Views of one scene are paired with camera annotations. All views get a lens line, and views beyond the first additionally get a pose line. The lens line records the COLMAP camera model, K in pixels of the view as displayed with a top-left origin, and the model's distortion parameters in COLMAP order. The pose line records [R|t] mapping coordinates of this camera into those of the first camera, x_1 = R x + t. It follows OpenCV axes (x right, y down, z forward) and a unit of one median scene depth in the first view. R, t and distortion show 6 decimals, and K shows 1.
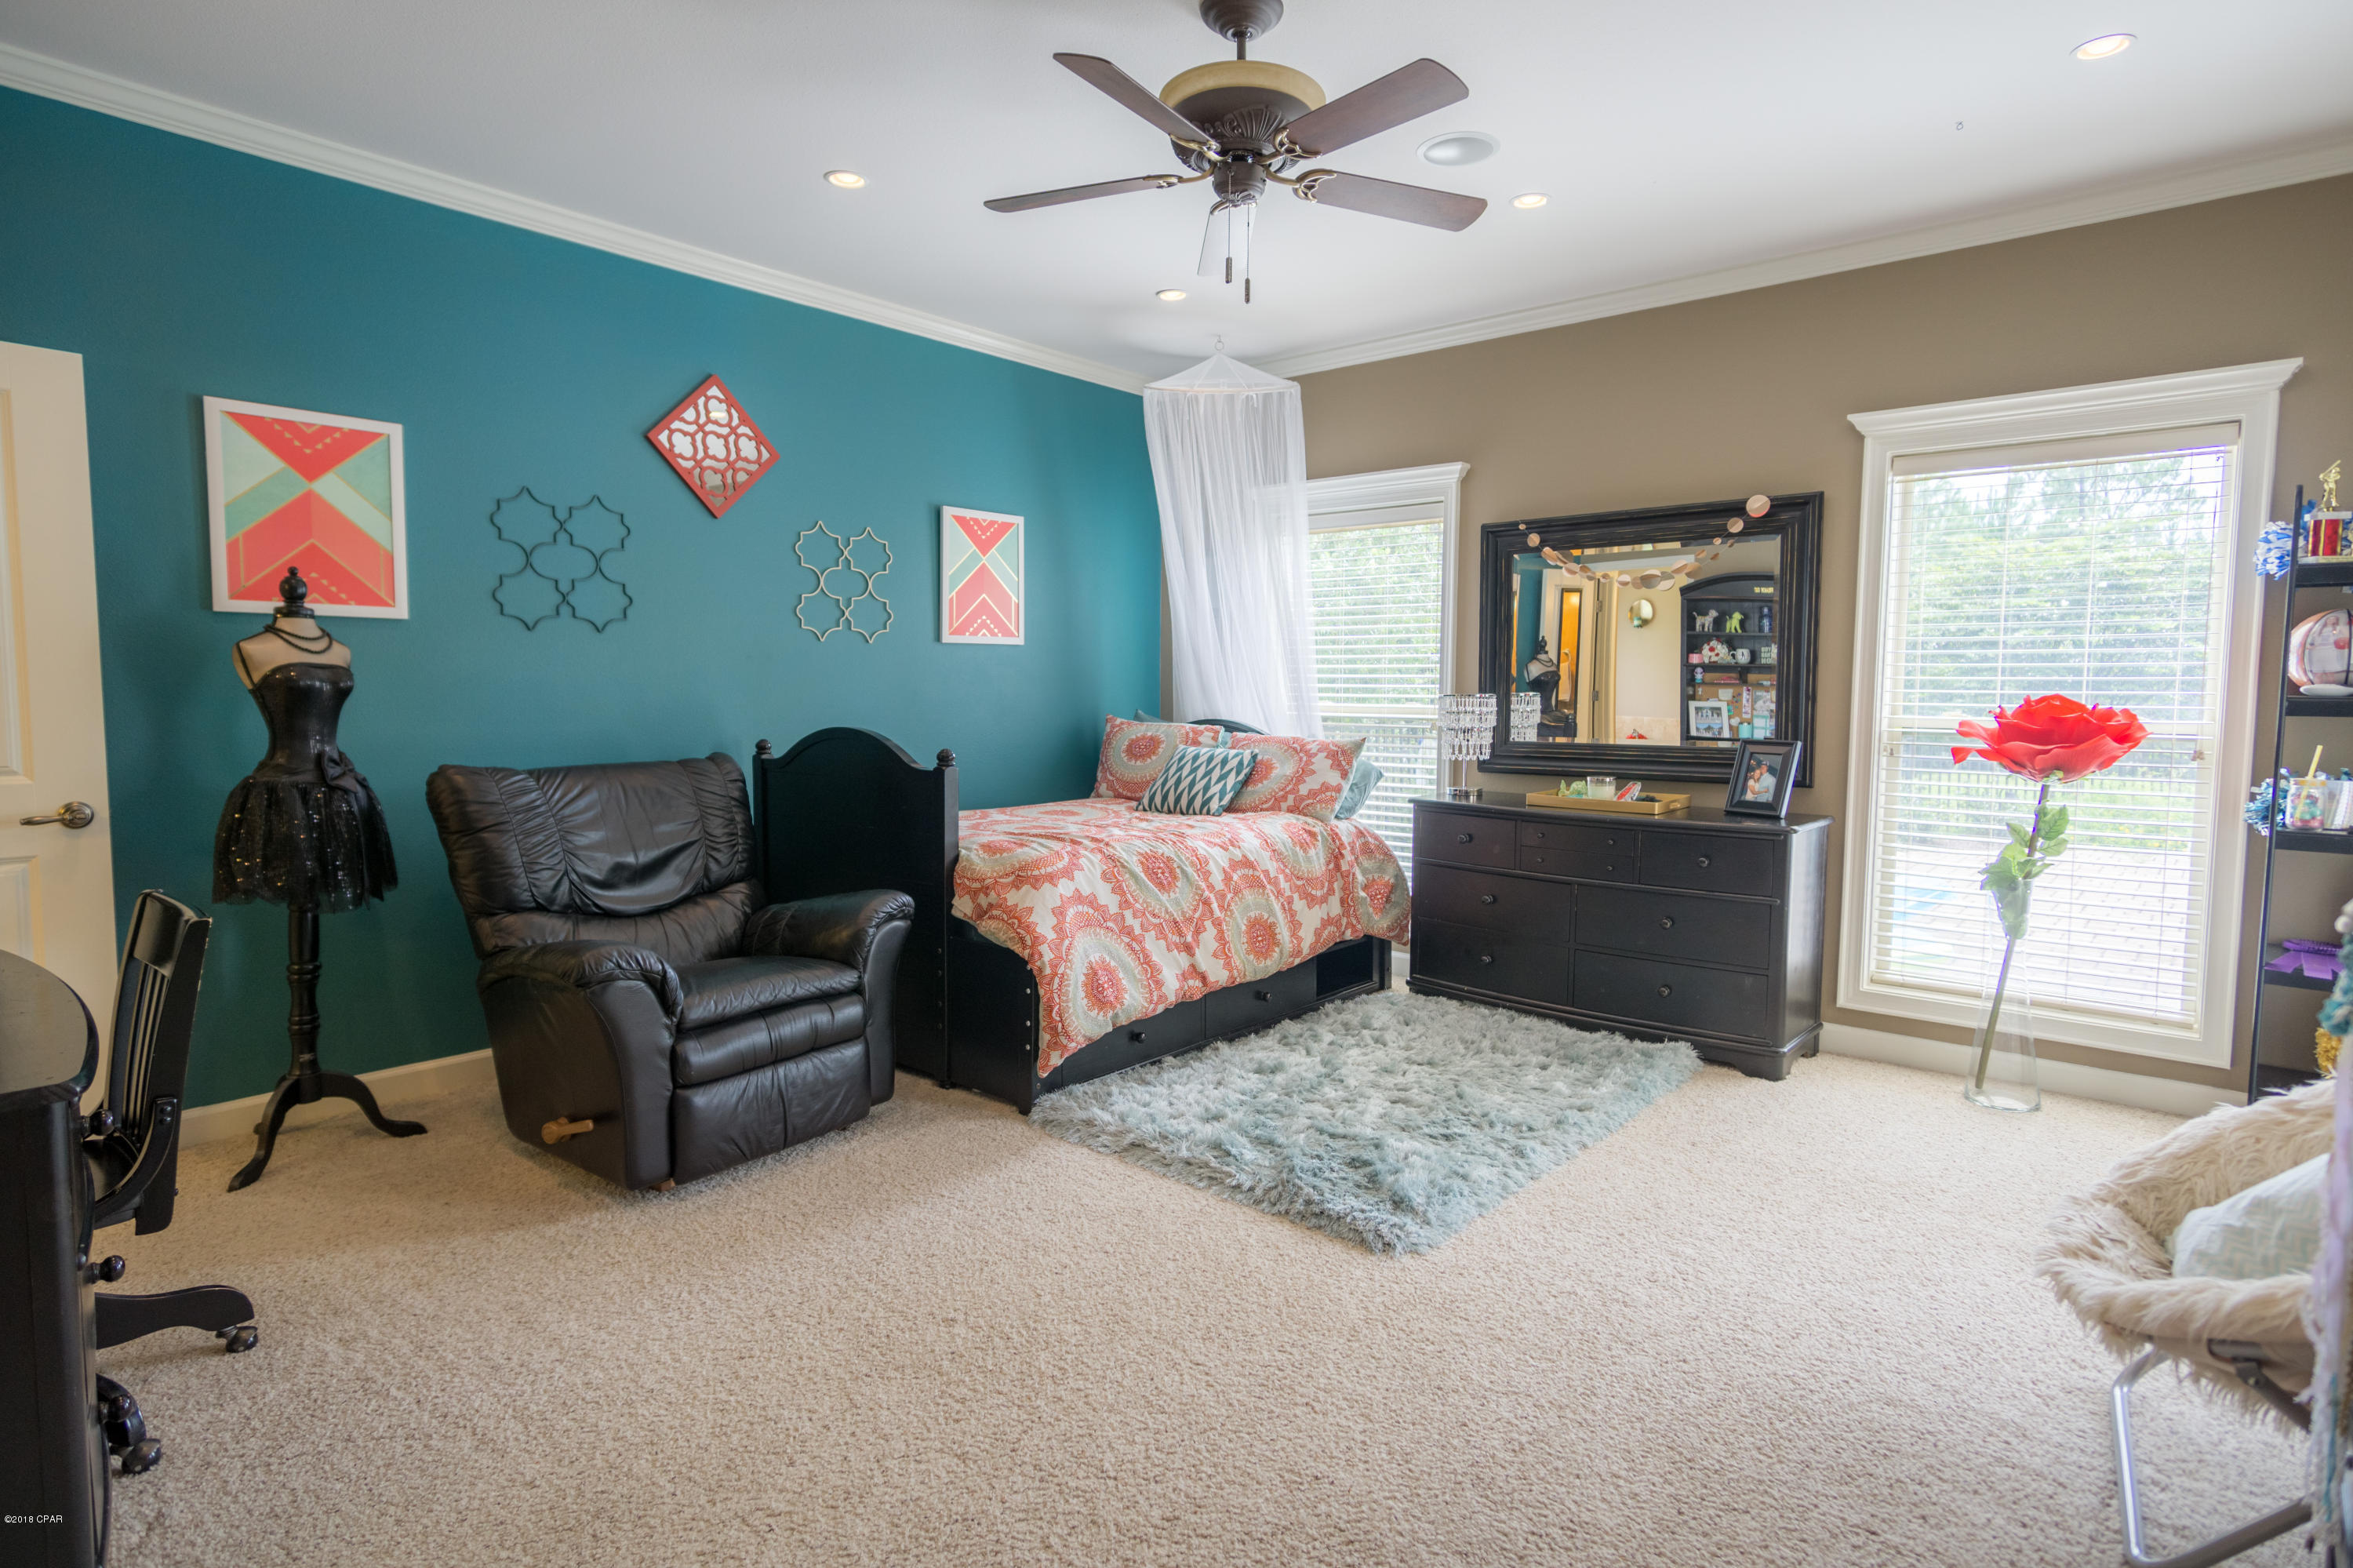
lens RADIAL K [[1229.7, 0, 1176.5], [0, 1229.7, 784.0], [0, 0, 1]] dist [-0.002459, -0.000752]
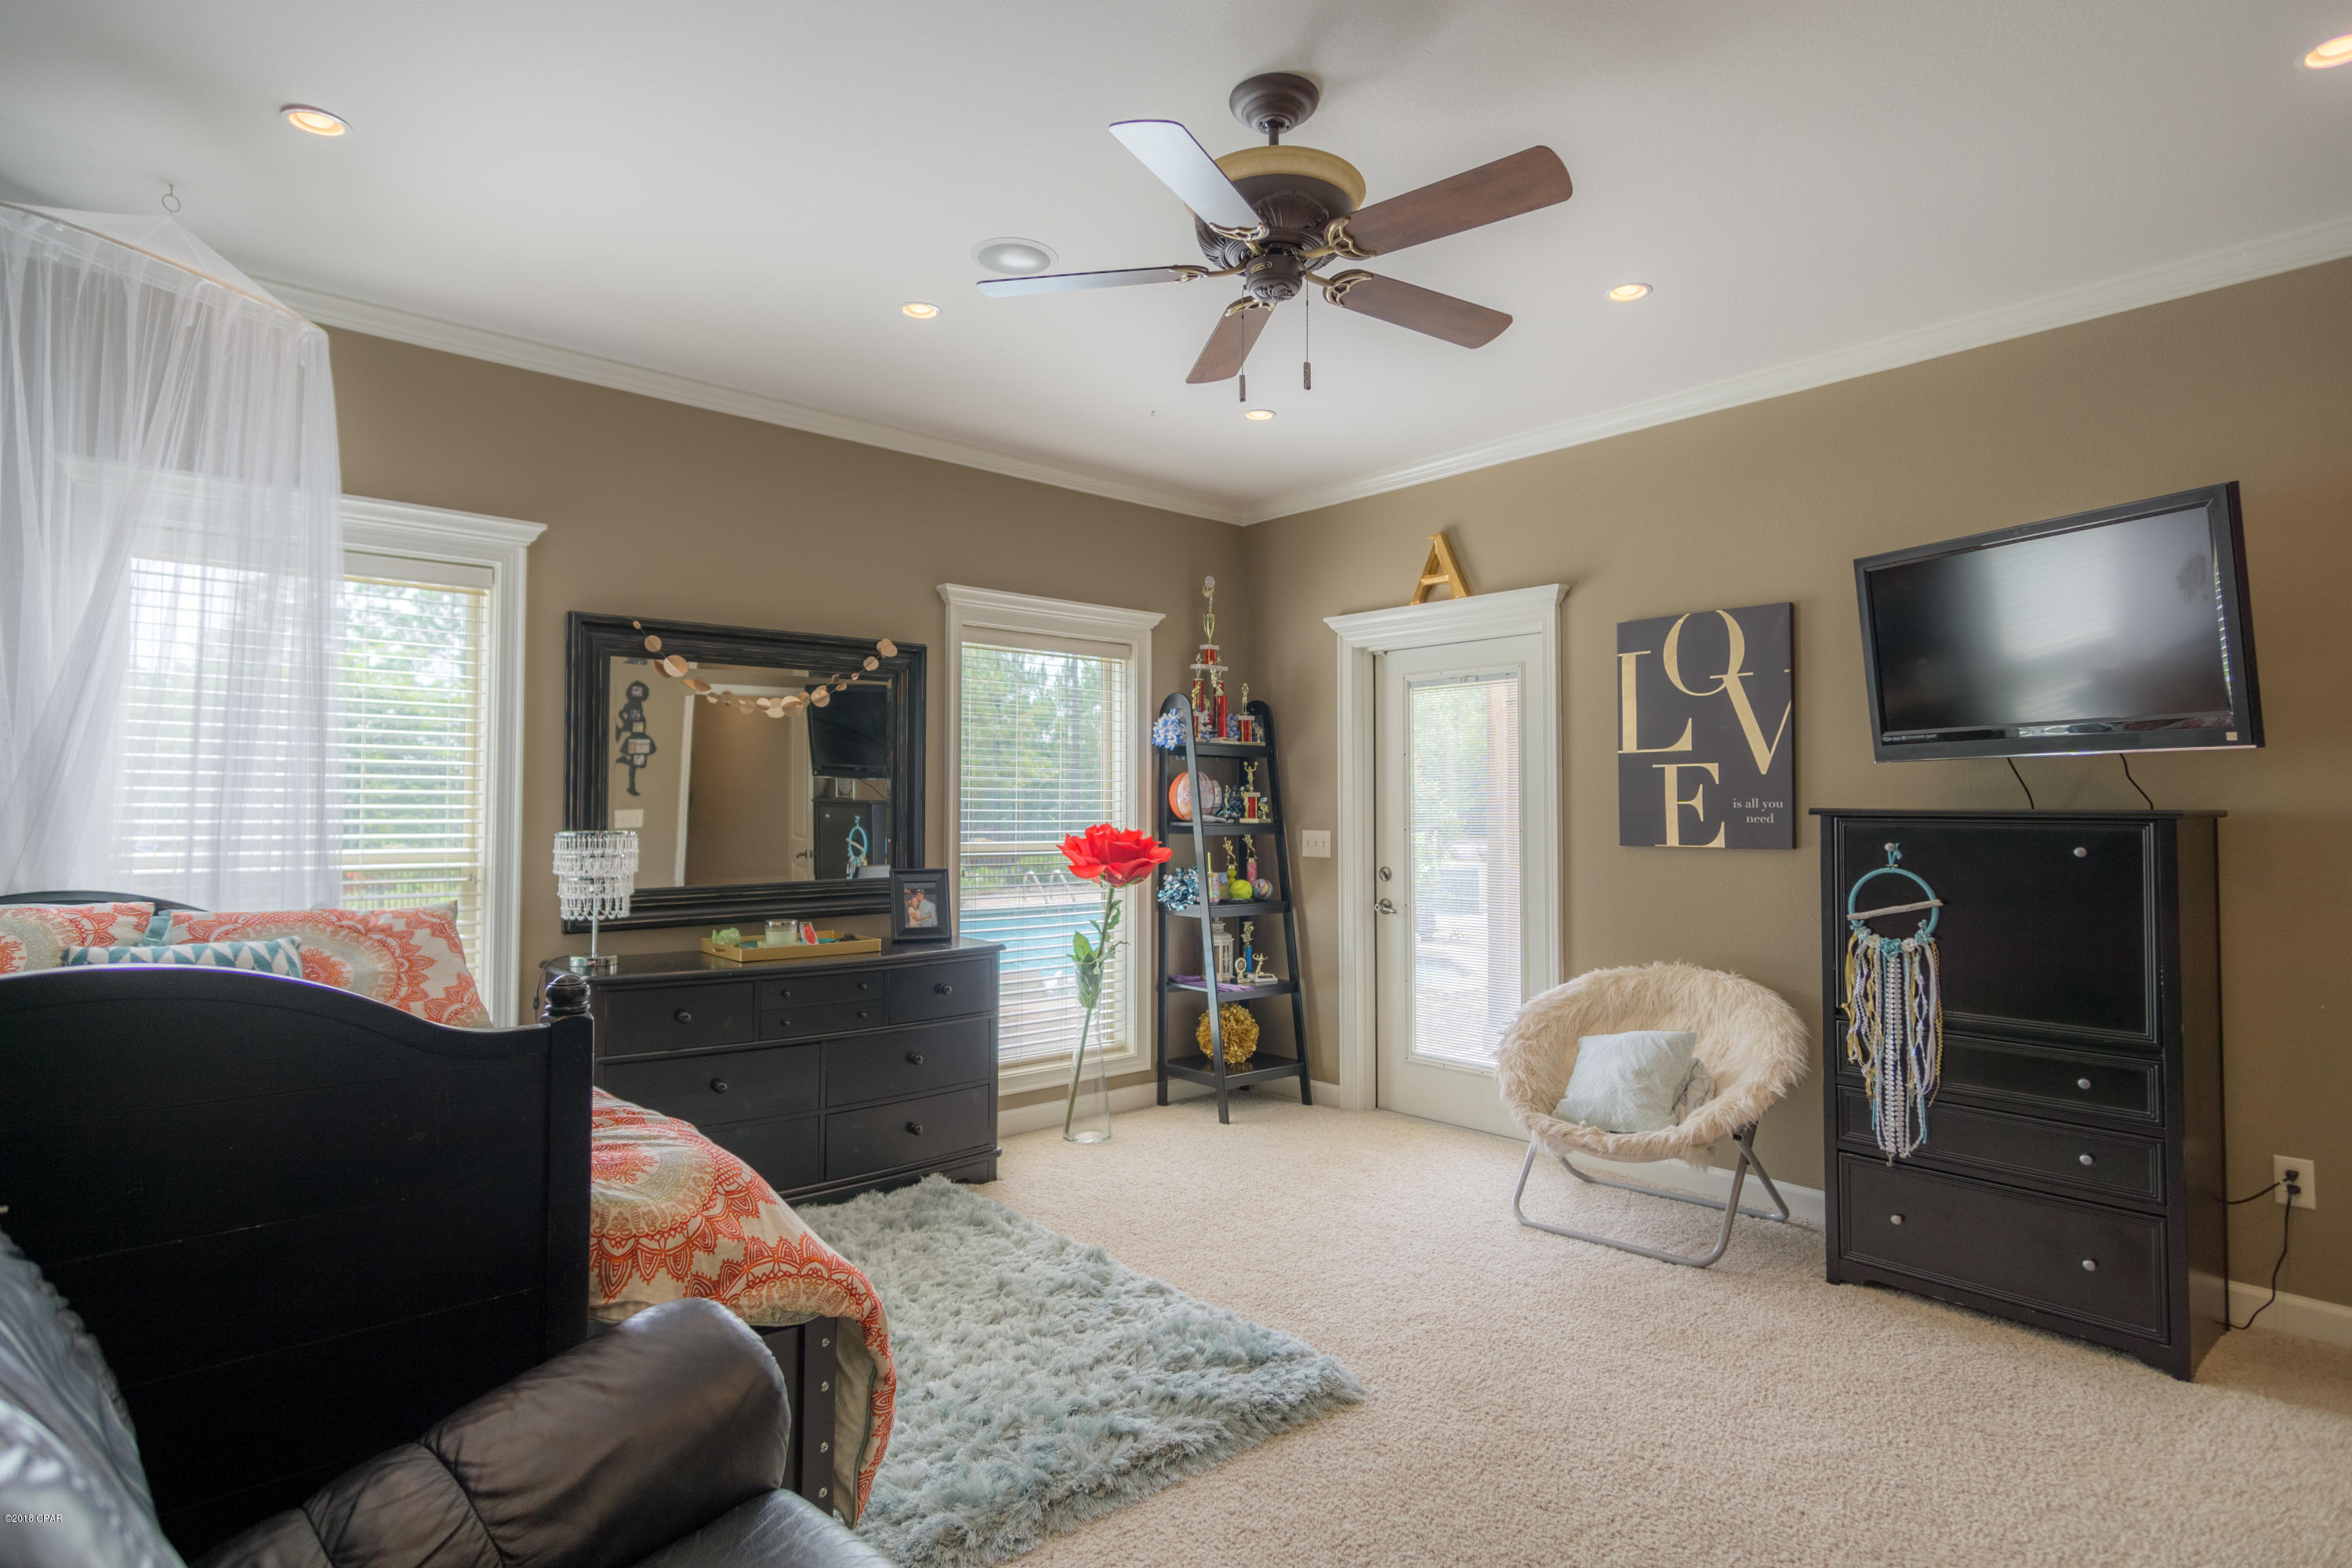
lens RADIAL K [[1229.1, 0, 1176.0], [0, 1229.1, 784.0], [0, 0, 1]] dist [-0.002459, -0.000752]
pose [[0.121960, 0.016982, 0.992390, -0.556371], [0.079010, 0.996514, -0.026762, -0.062744], [-0.989385, 0.081673, 0.120193, 0.645296]]
